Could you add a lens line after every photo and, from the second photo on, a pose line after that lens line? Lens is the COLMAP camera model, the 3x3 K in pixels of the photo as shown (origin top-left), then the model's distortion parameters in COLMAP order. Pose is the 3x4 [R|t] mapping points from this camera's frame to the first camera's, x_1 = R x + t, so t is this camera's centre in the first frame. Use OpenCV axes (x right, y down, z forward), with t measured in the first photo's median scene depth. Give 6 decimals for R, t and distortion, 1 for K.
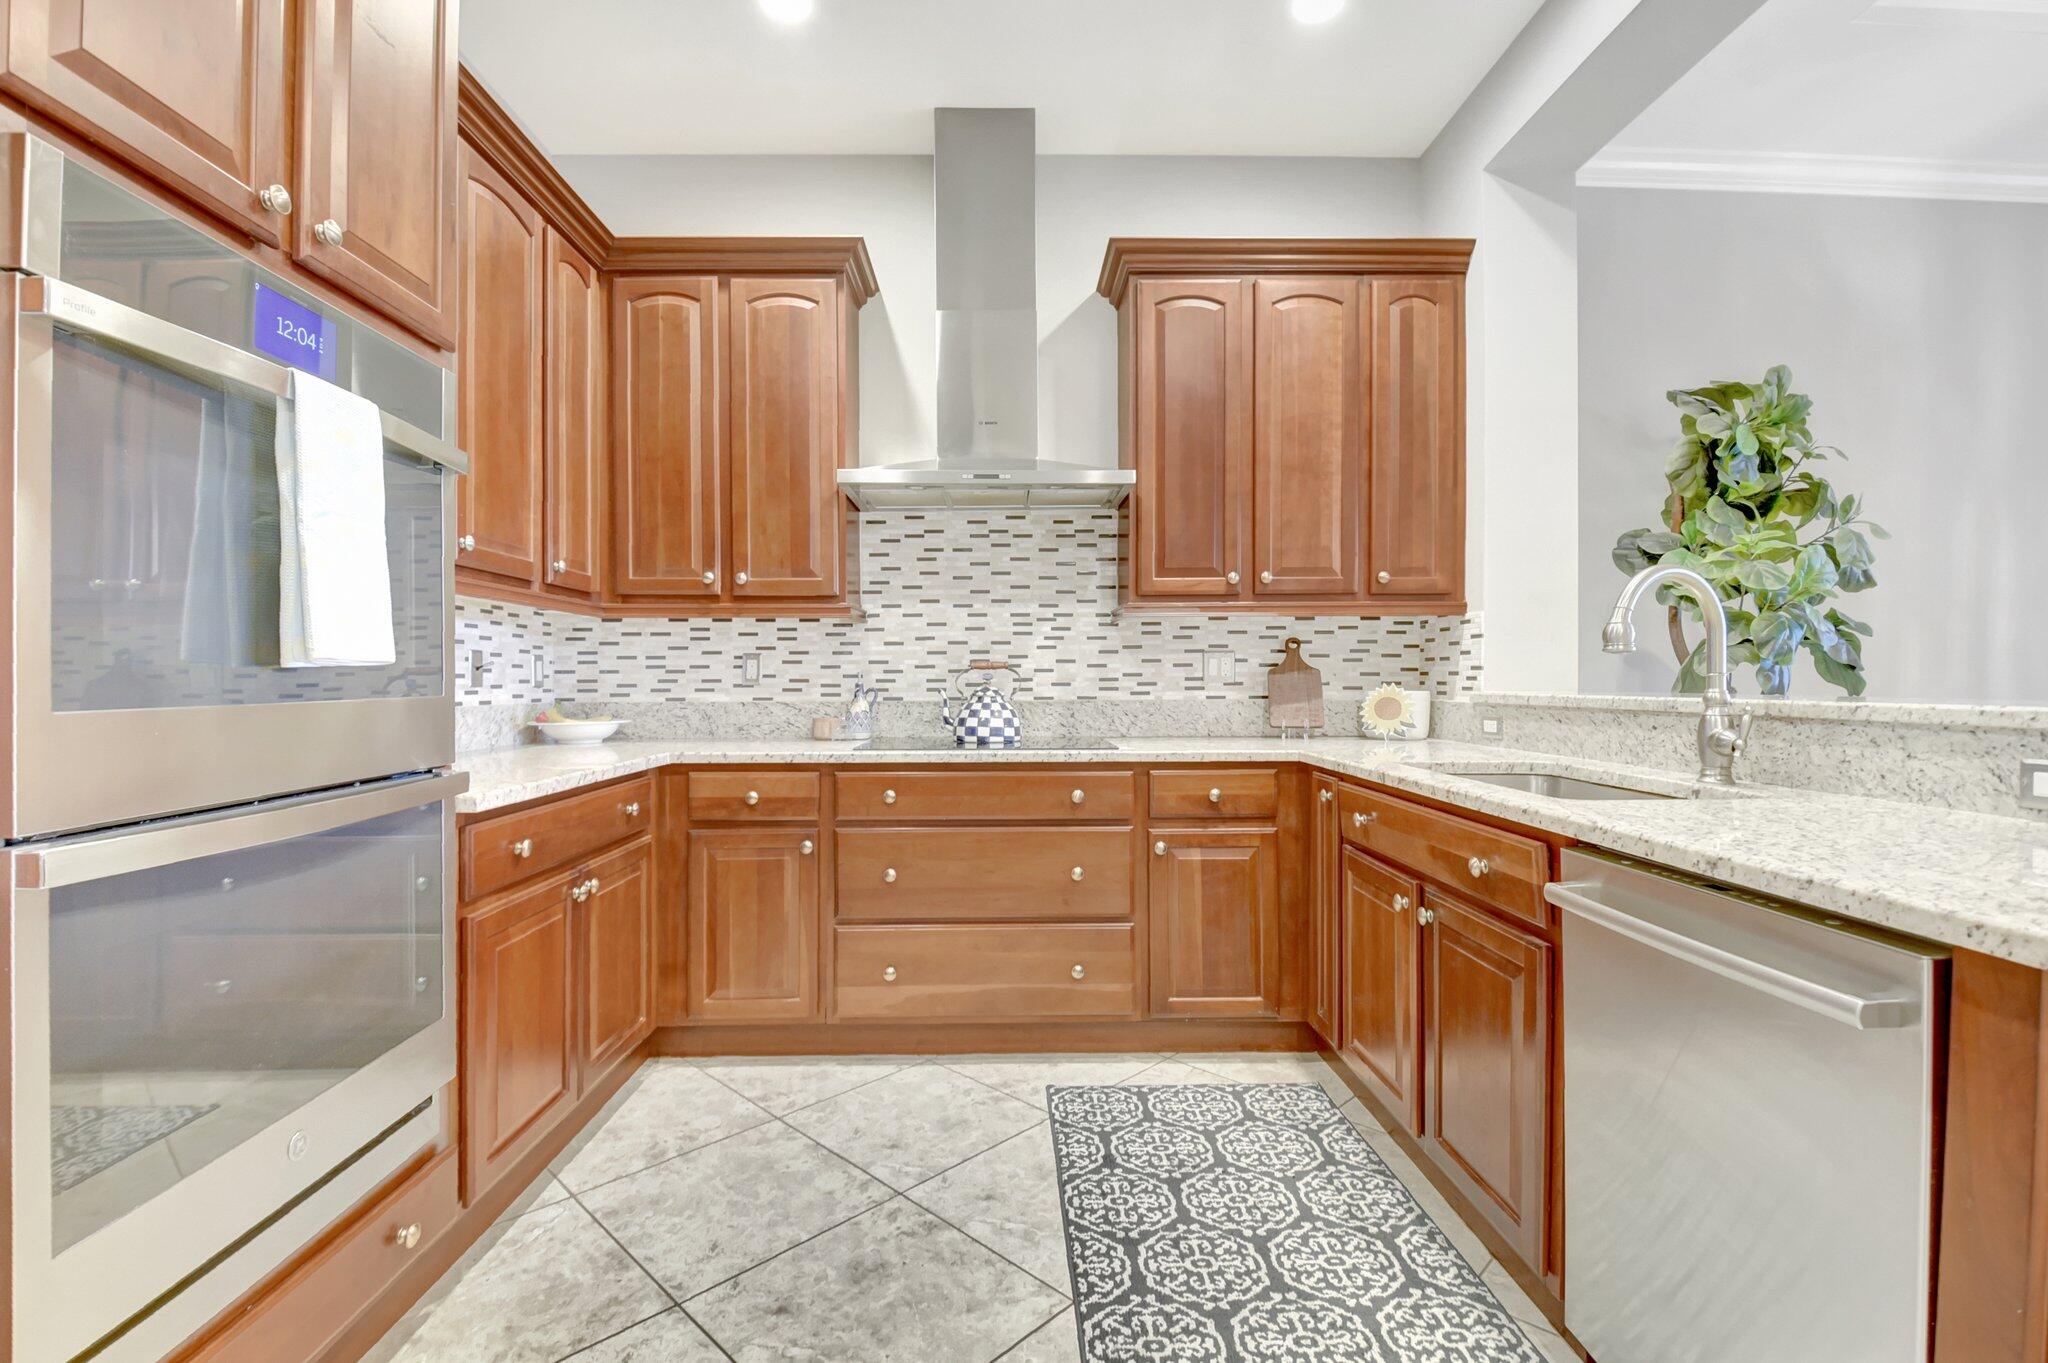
lens RADIAL K [[919.5, 0, 1011.1], [0, 919.5, 684.8], [0, 0, 1]] dist [0.012827, -0.024373]
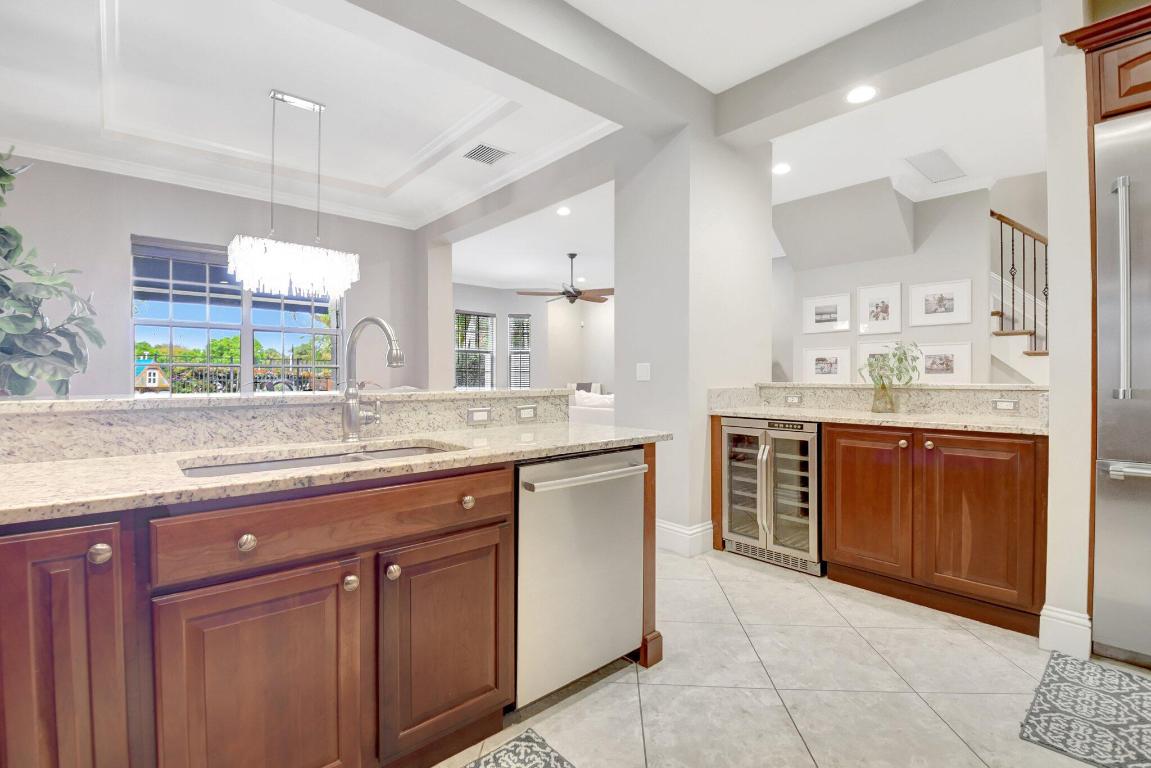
lens RADIAL K [[517.5, 0, 566.6], [0, 517.5, 380.4], [0, 0, 1]] dist [0.004437, -0.018569]
pose [[-0.654097, -0.000835, 0.756410, -0.154112], [0.007857, 0.999938, 0.007898, -0.009165], [-0.756370, 0.011110, -0.654050, 0.821221]]
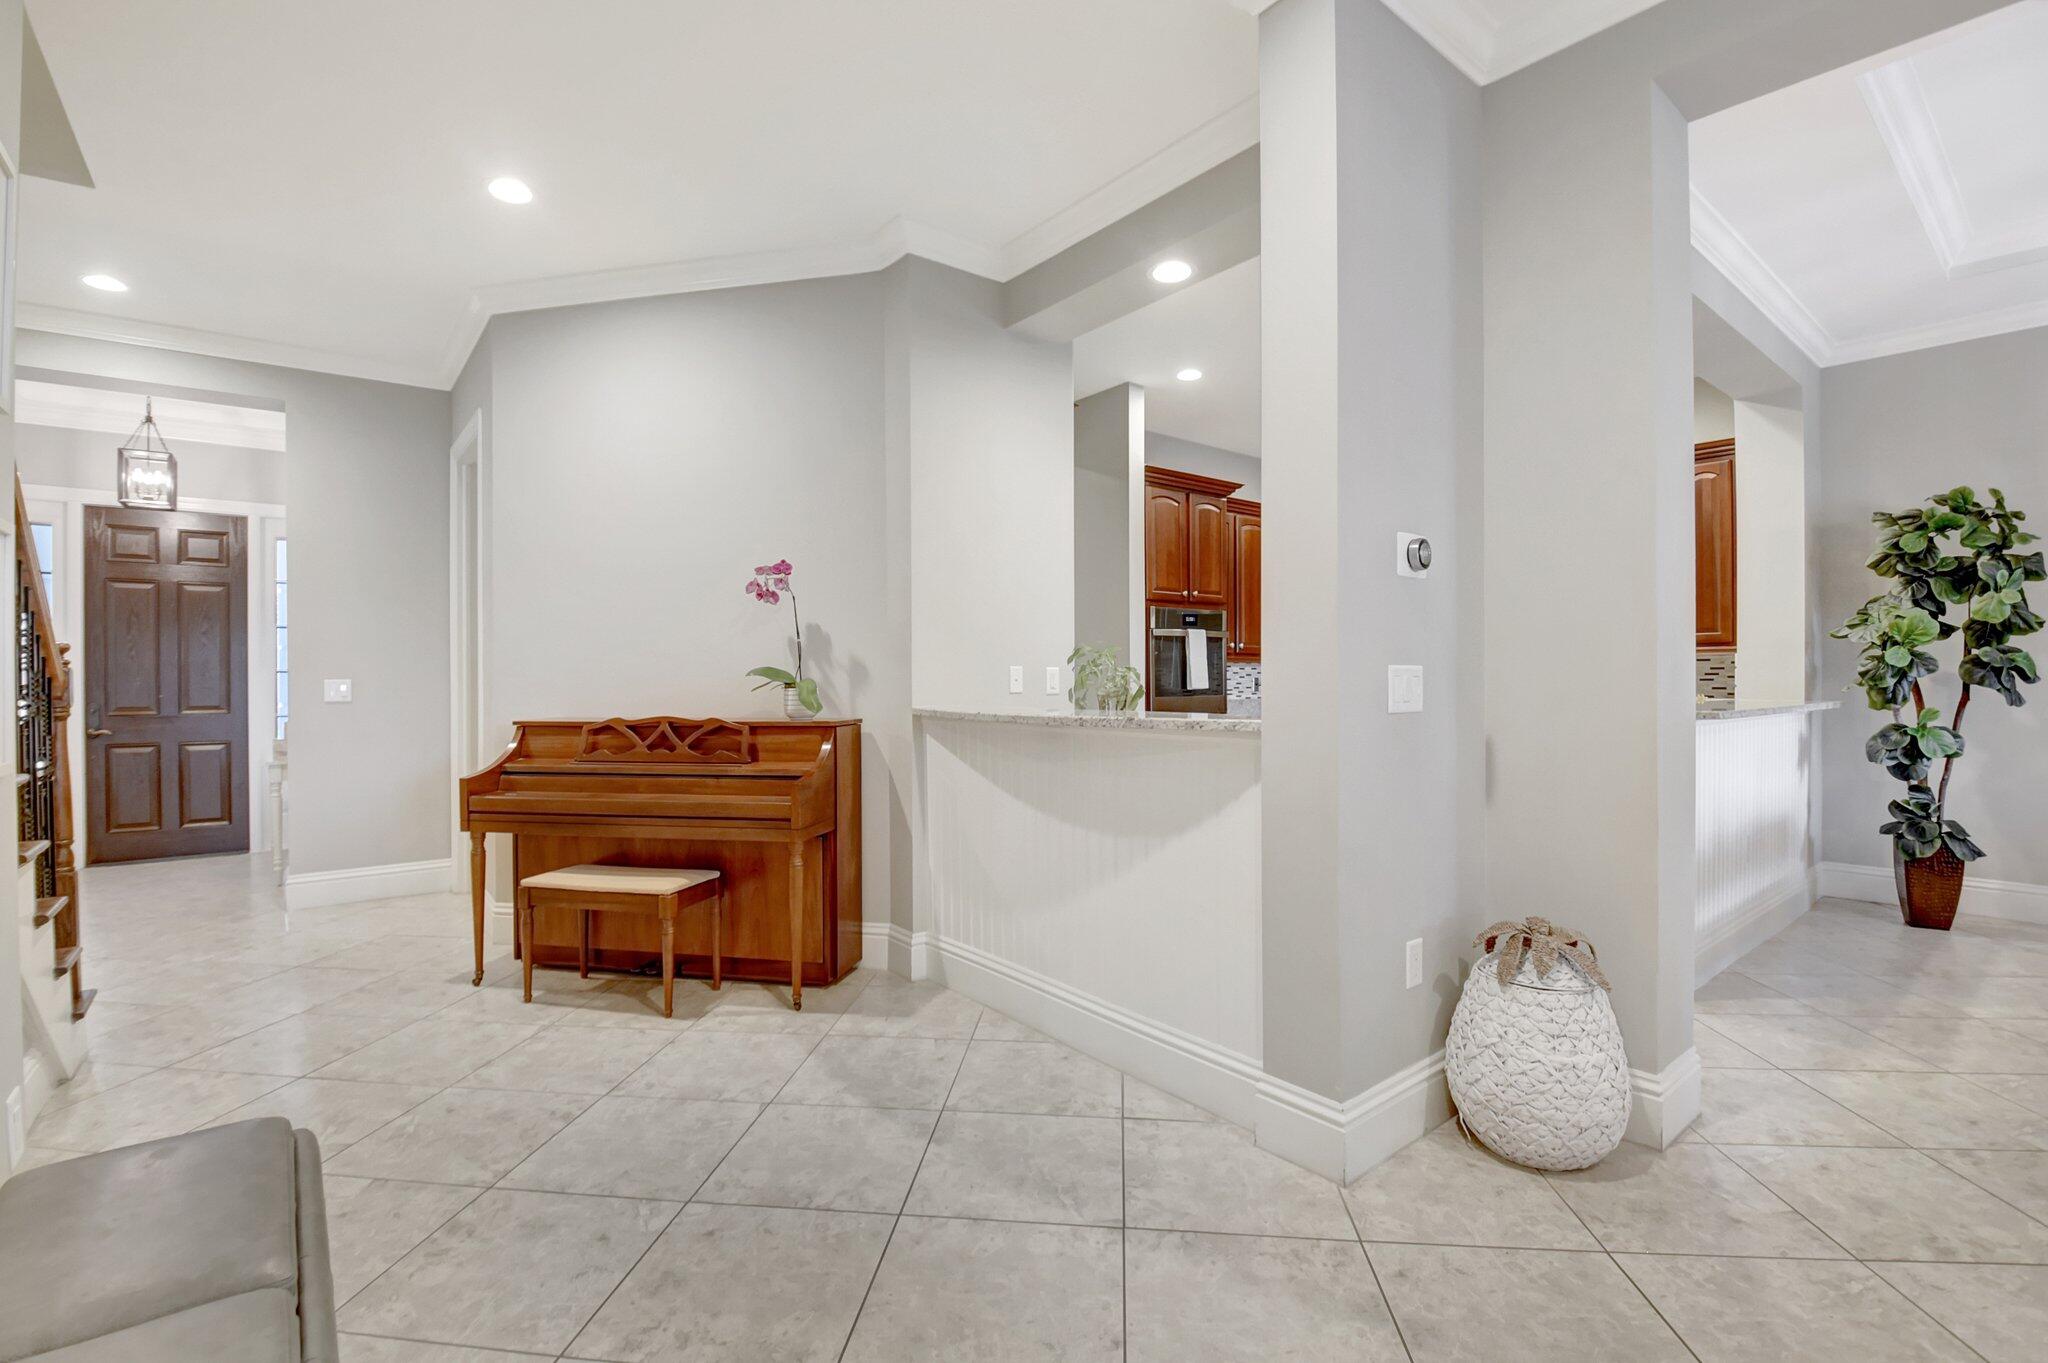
lens RADIAL K [[922.3, 0, 998.4], [0, 922.3, 676.4], [0, 0, 1]] dist [0.003668, 0.000061]
pose [[0.608742, -0.004214, -0.793357, 1.023402], [-0.002350, 0.999972, -0.007115, -0.019733], [0.793364, 0.006195, 0.608715, -1.149736]]
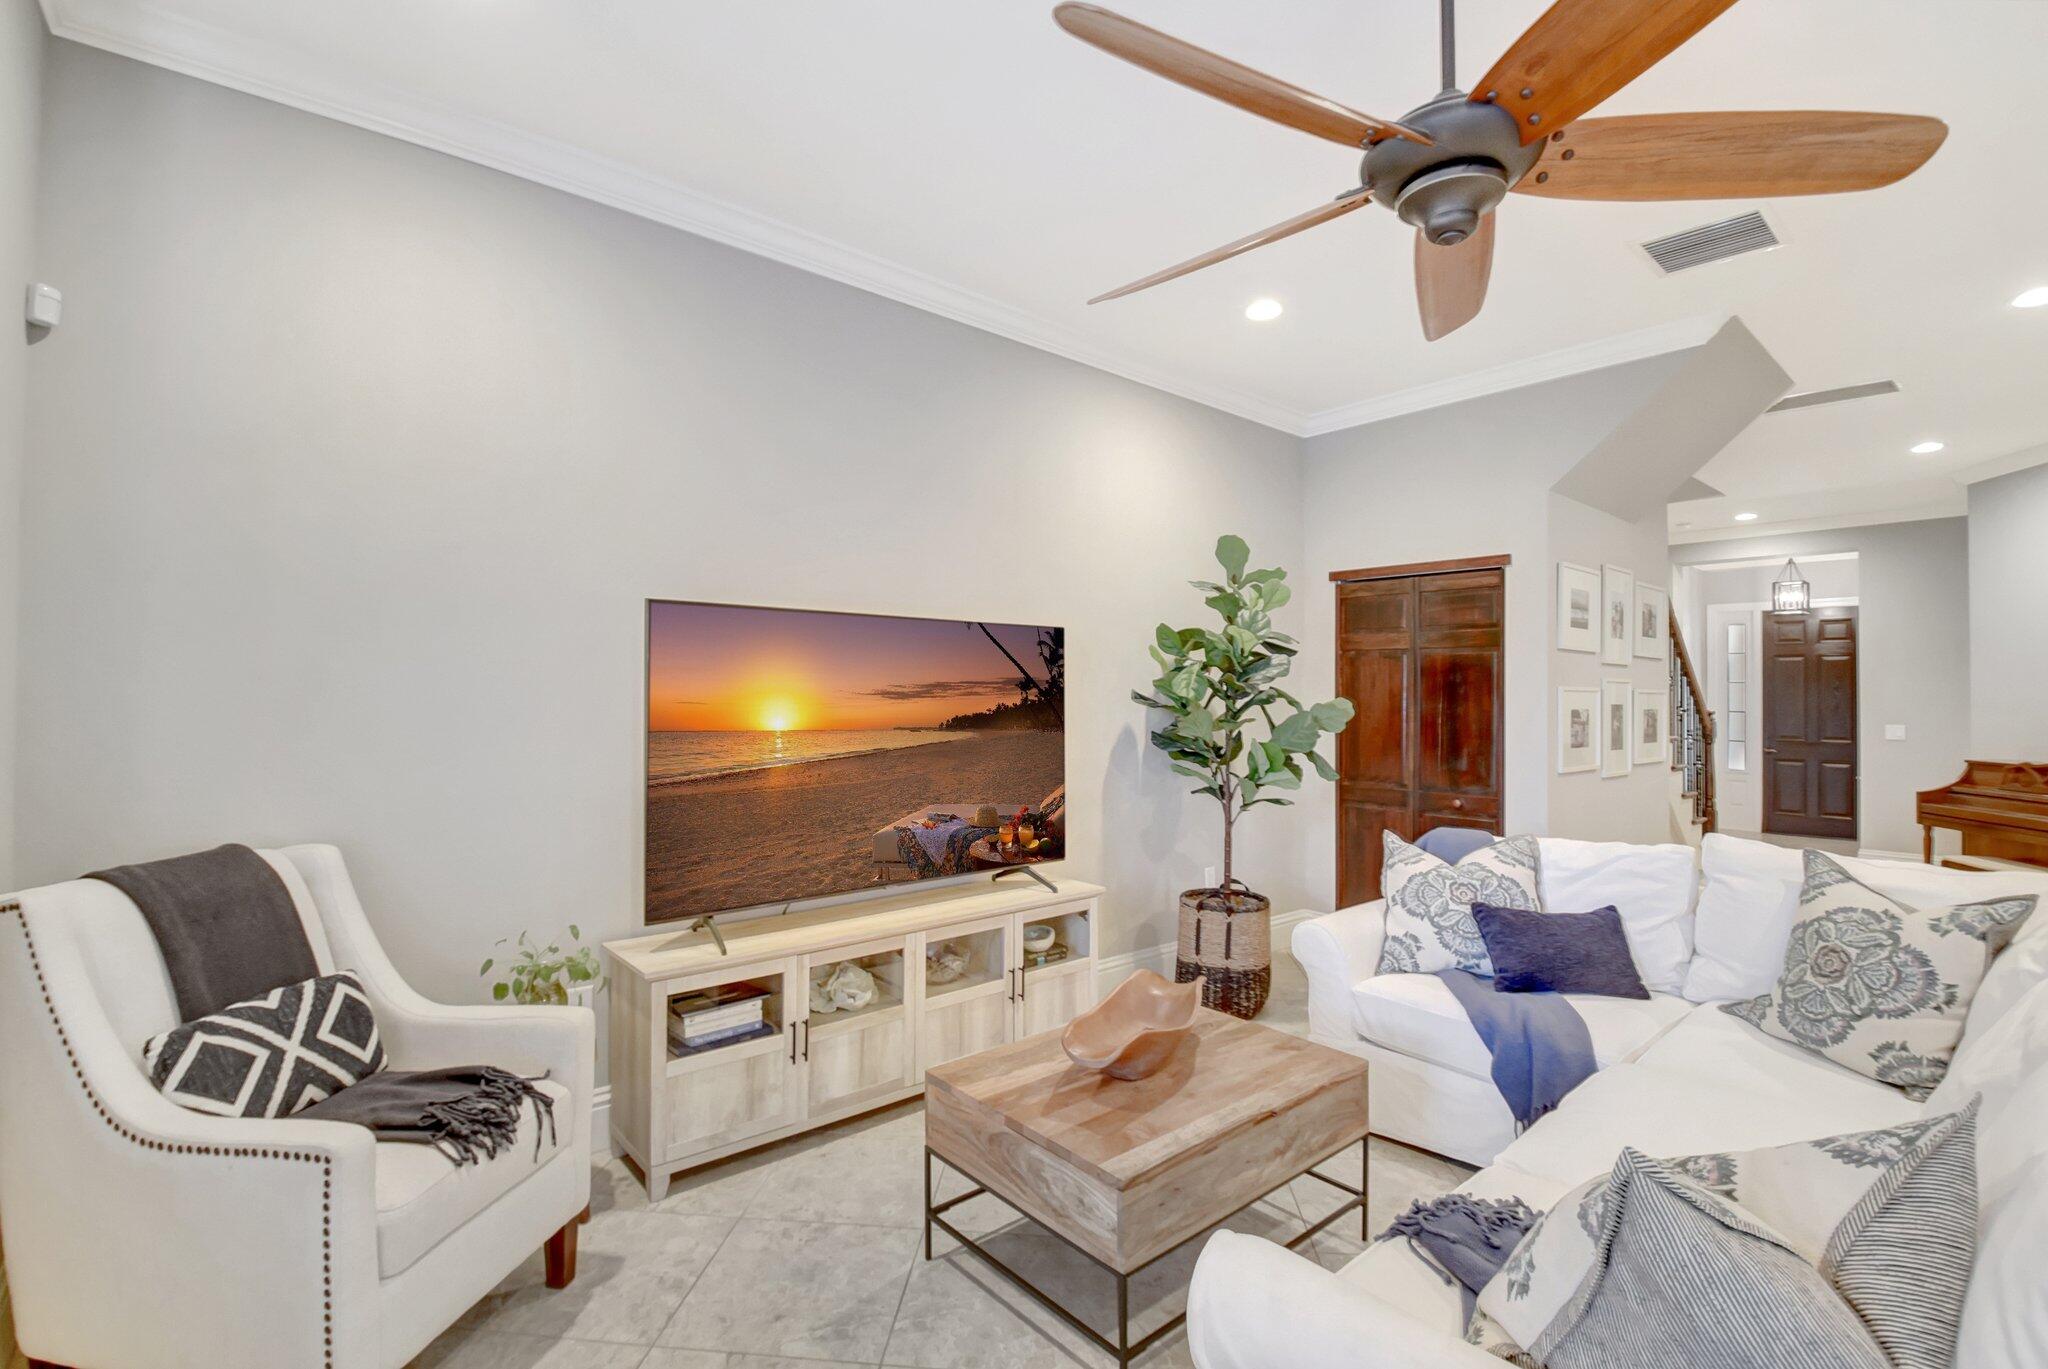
lens RADIAL K [[922.3, 0, 998.4], [0, 922.3, 679.4], [0, 0, 1]] dist [0.003668, 0.000061]
pose [[-0.769492, -0.014299, -0.638497, 2.470222], [-0.011180, 0.999898, -0.008919, -0.097453], [0.638559, 0.000275, -0.769573, -0.694486]]
